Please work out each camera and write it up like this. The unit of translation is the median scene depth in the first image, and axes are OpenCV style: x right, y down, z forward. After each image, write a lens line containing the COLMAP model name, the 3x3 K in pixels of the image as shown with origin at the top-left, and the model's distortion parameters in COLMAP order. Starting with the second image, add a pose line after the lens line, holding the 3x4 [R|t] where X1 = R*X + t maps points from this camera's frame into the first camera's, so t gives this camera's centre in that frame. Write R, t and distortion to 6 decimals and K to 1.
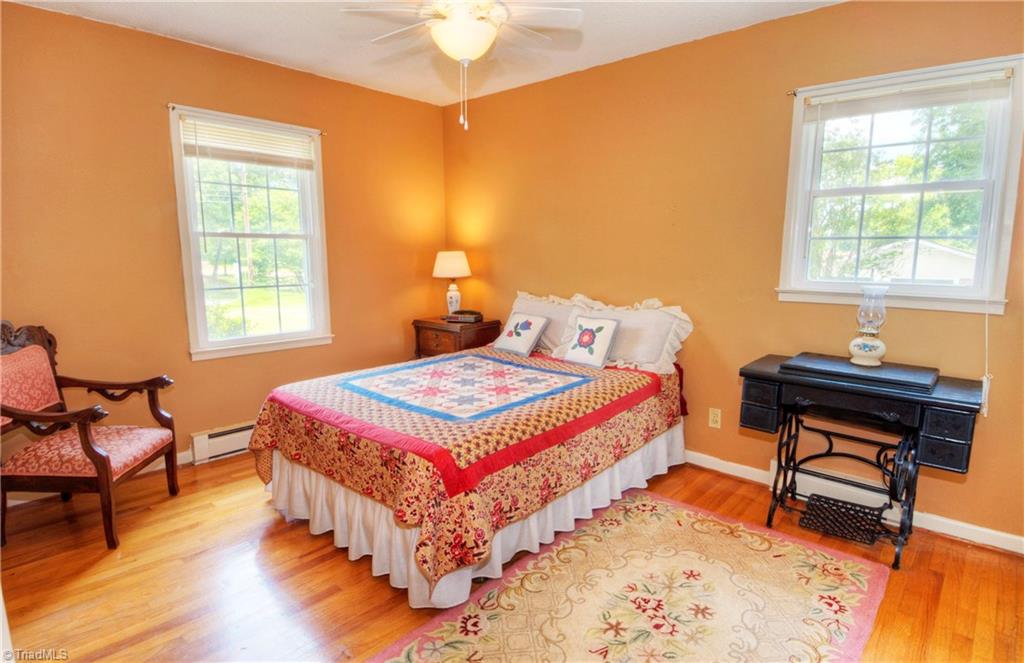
lens RADIAL K [[533.2, 0, 513.1], [0, 533.2, 333.1], [0, 0, 1]] dist [-0.014958, -0.006015]
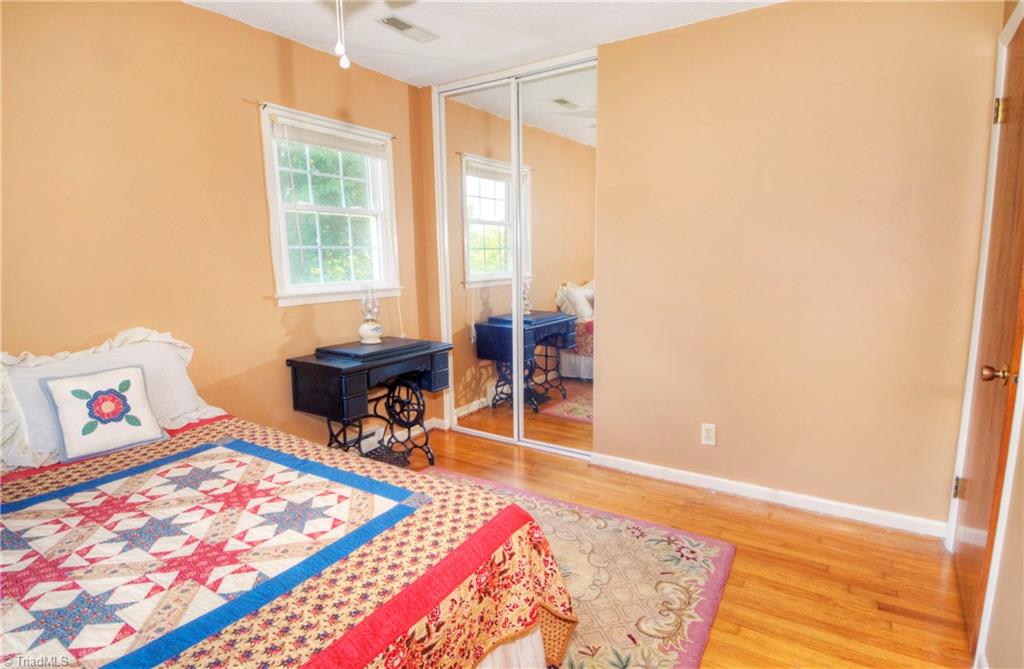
lens RADIAL K [[533.2, 0, 513.1], [0, 533.2, 337.5], [0, 0, 1]] dist [-0.014958, -0.006015]
pose [[-0.158502, -0.154212, 0.975241, -0.644971], [0.161149, 0.970443, 0.179644, -0.127538], [-0.974119, 0.185633, -0.128966, 0.775906]]
